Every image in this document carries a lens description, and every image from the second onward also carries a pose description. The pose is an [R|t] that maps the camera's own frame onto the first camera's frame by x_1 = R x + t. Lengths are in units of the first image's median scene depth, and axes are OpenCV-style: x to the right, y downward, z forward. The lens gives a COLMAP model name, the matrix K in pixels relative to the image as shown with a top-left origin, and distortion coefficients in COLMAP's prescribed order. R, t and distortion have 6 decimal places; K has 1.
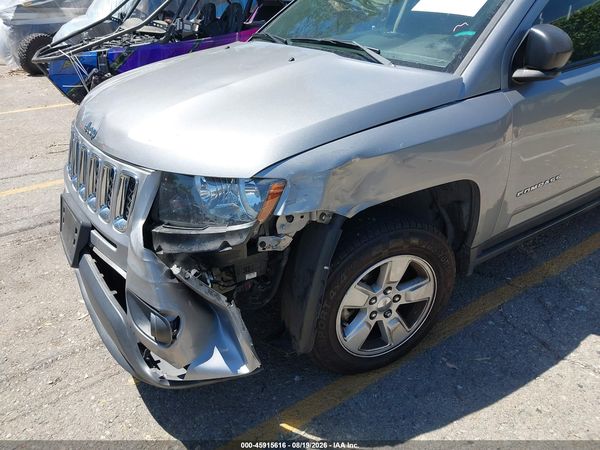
lens RADIAL K [[486.1, 0, 285.7], [0, 486.1, 228.2], [0, 0, 1]] dist [0.041045, -0.077632]
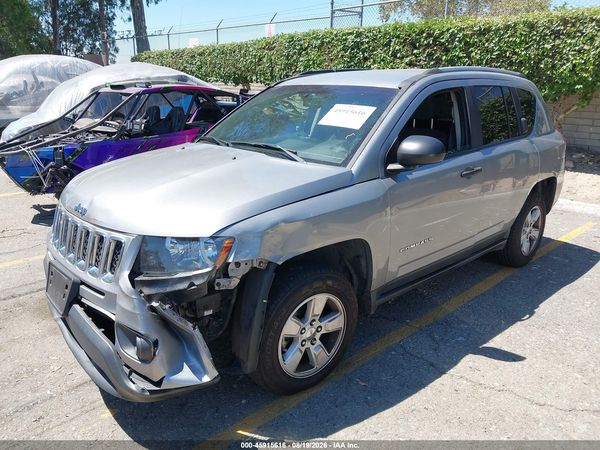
lens RADIAL K [[482.4, 0, 293.0], [0, 482.4, 228.2], [0, 0, 1]] dist [0.003656, -0.002531]
pose [[0.988917, -0.020516, 0.147047, -0.028851], [0.045895, 0.984142, -0.171343, 0.098337], [-0.141200, 0.176193, 0.974176, -0.336596]]
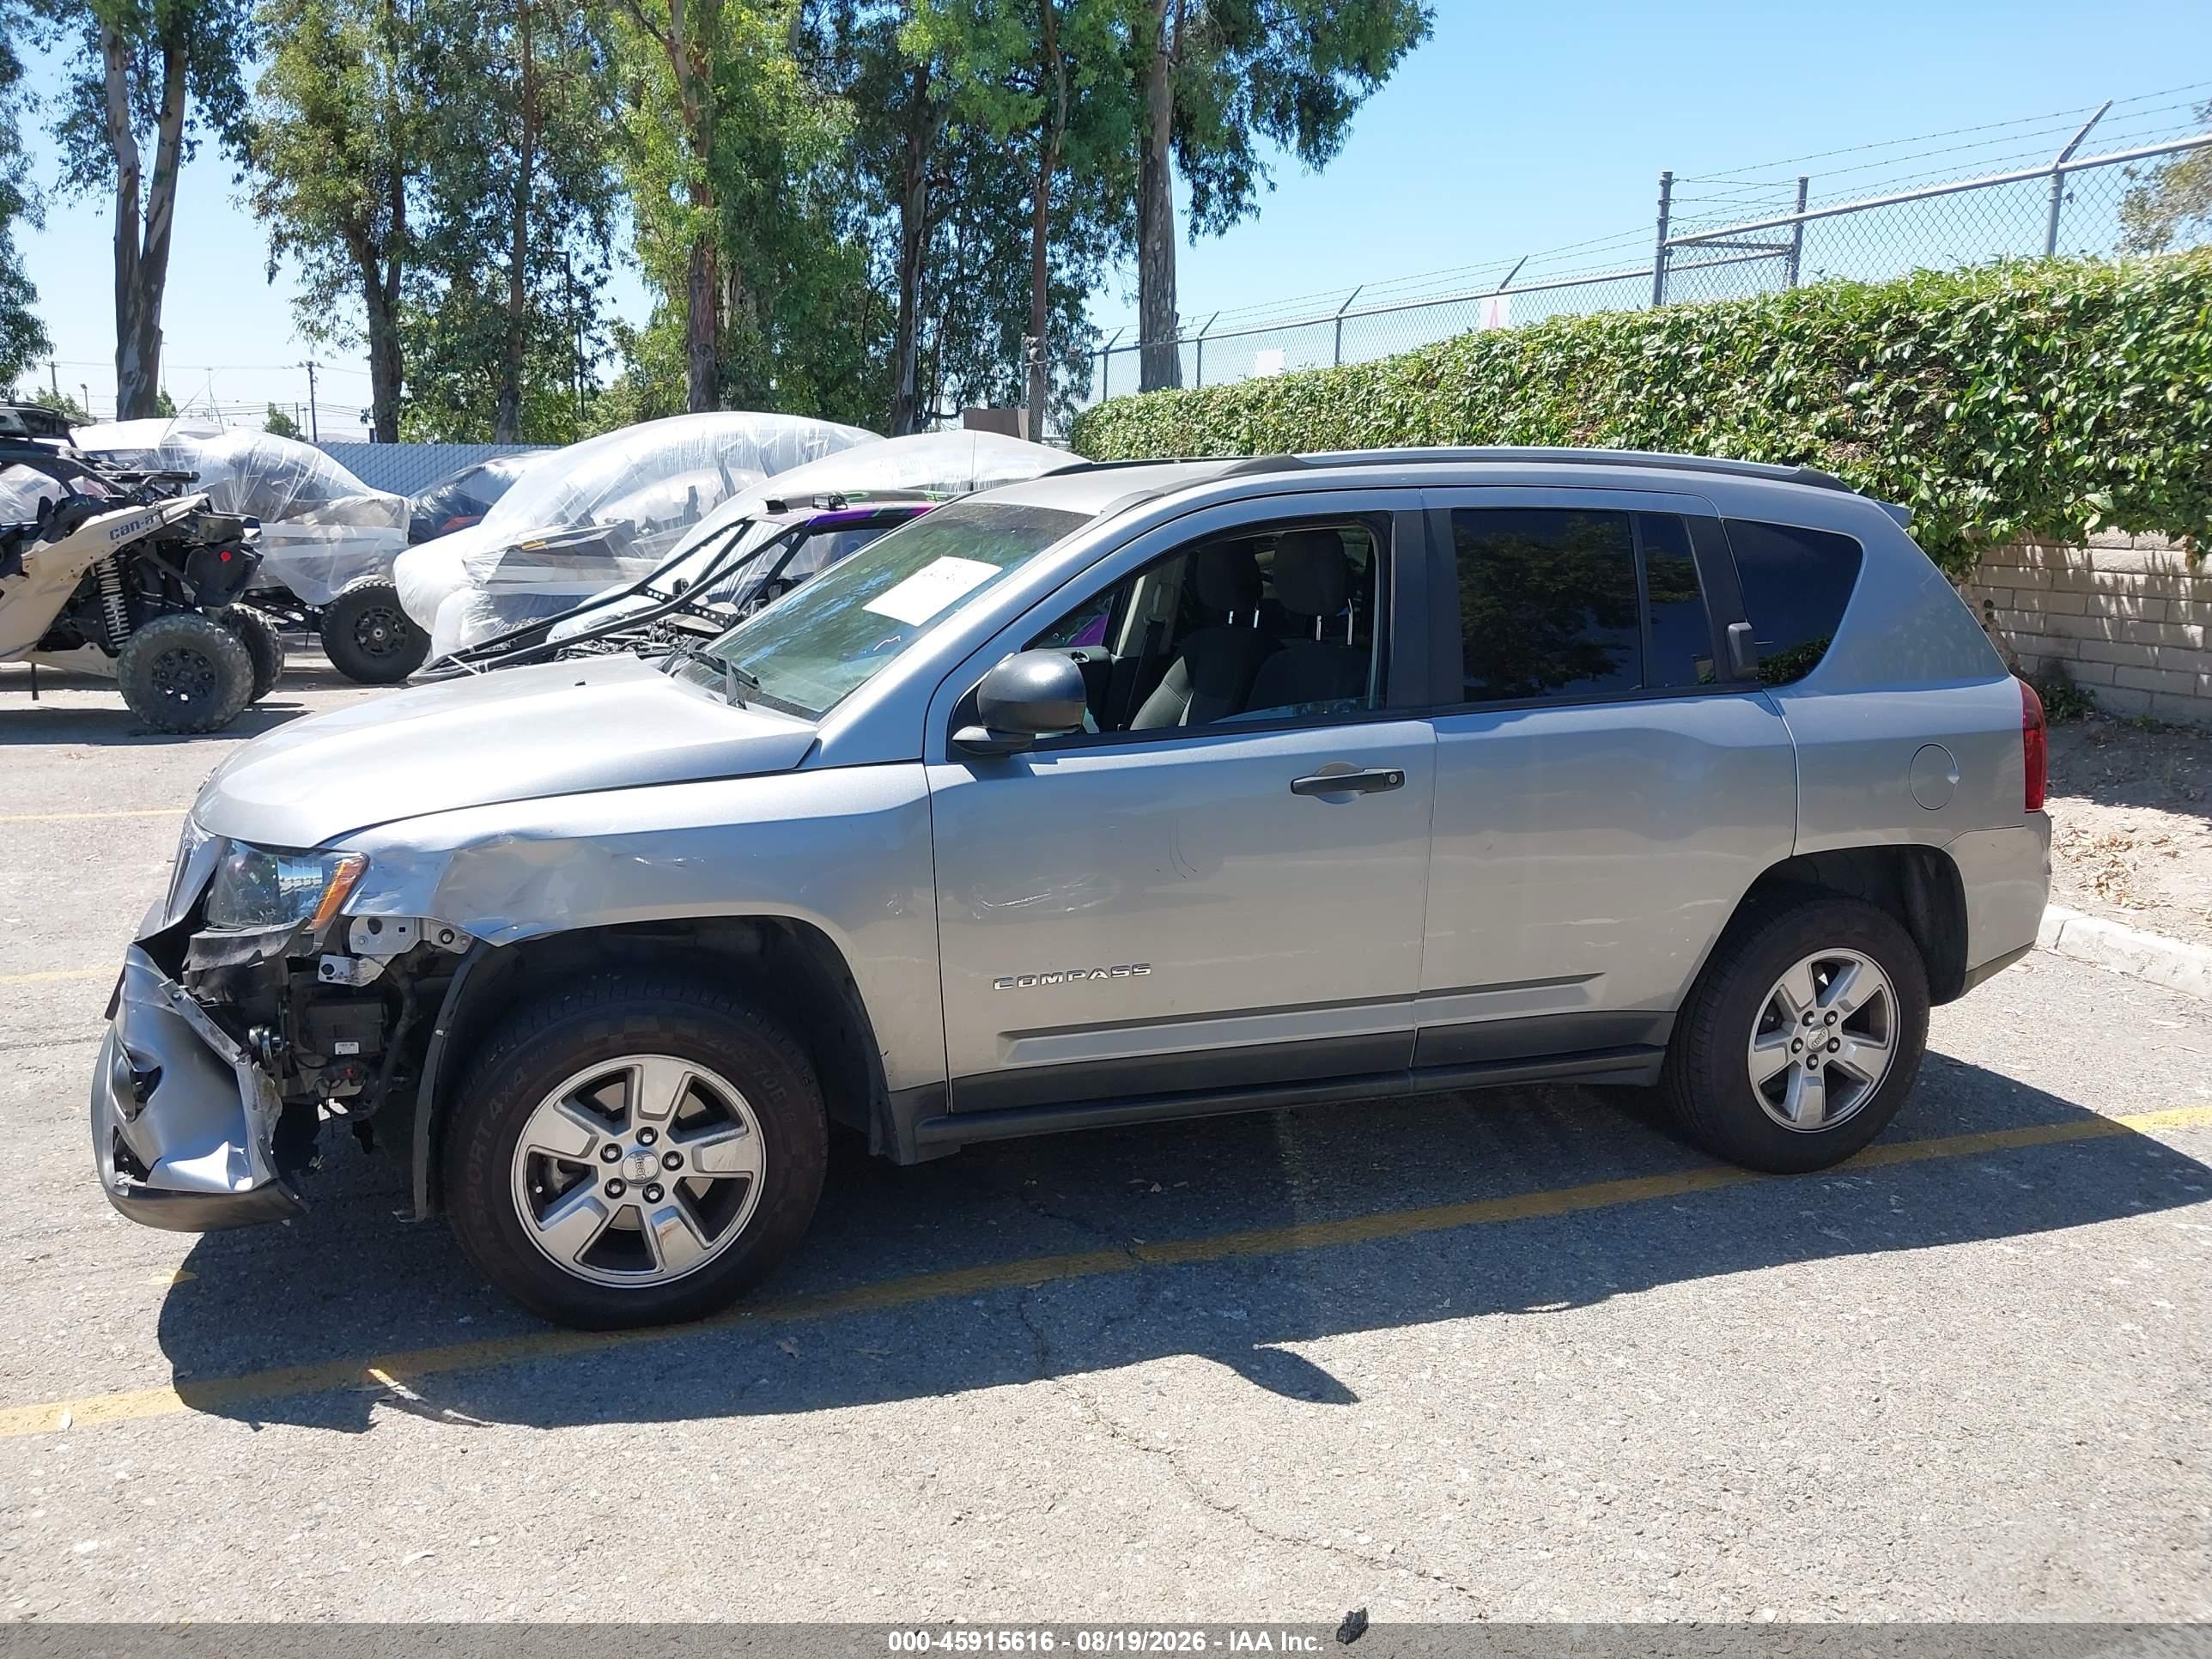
lens RADIAL K [[1791.9, 0, 1053.5], [0, 1791.9, 841.5], [0, 0, 1]] dist [0.041045, -0.077632]
pose [[0.965628, 0.078868, -0.247672, 1.047247], [-0.143250, 0.956564, -0.253901, 0.247544], [0.216890, 0.280653, 0.934983, -0.683538]]
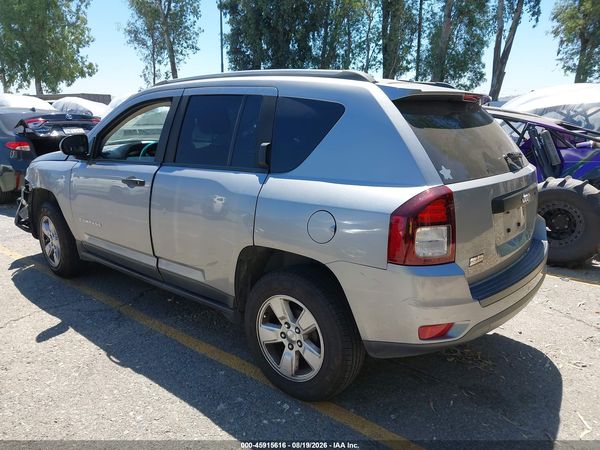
lens RADIAL K [[482.4, 0, 293.0], [0, 482.4, 228.2], [0, 0, 1]] dist [0.003656, -0.002531]
pose [[0.232317, 0.241576, -0.942162, 2.655171], [-0.450084, 0.885414, 0.116044, -0.673015], [0.862238, 0.397093, 0.314426, 1.237001]]
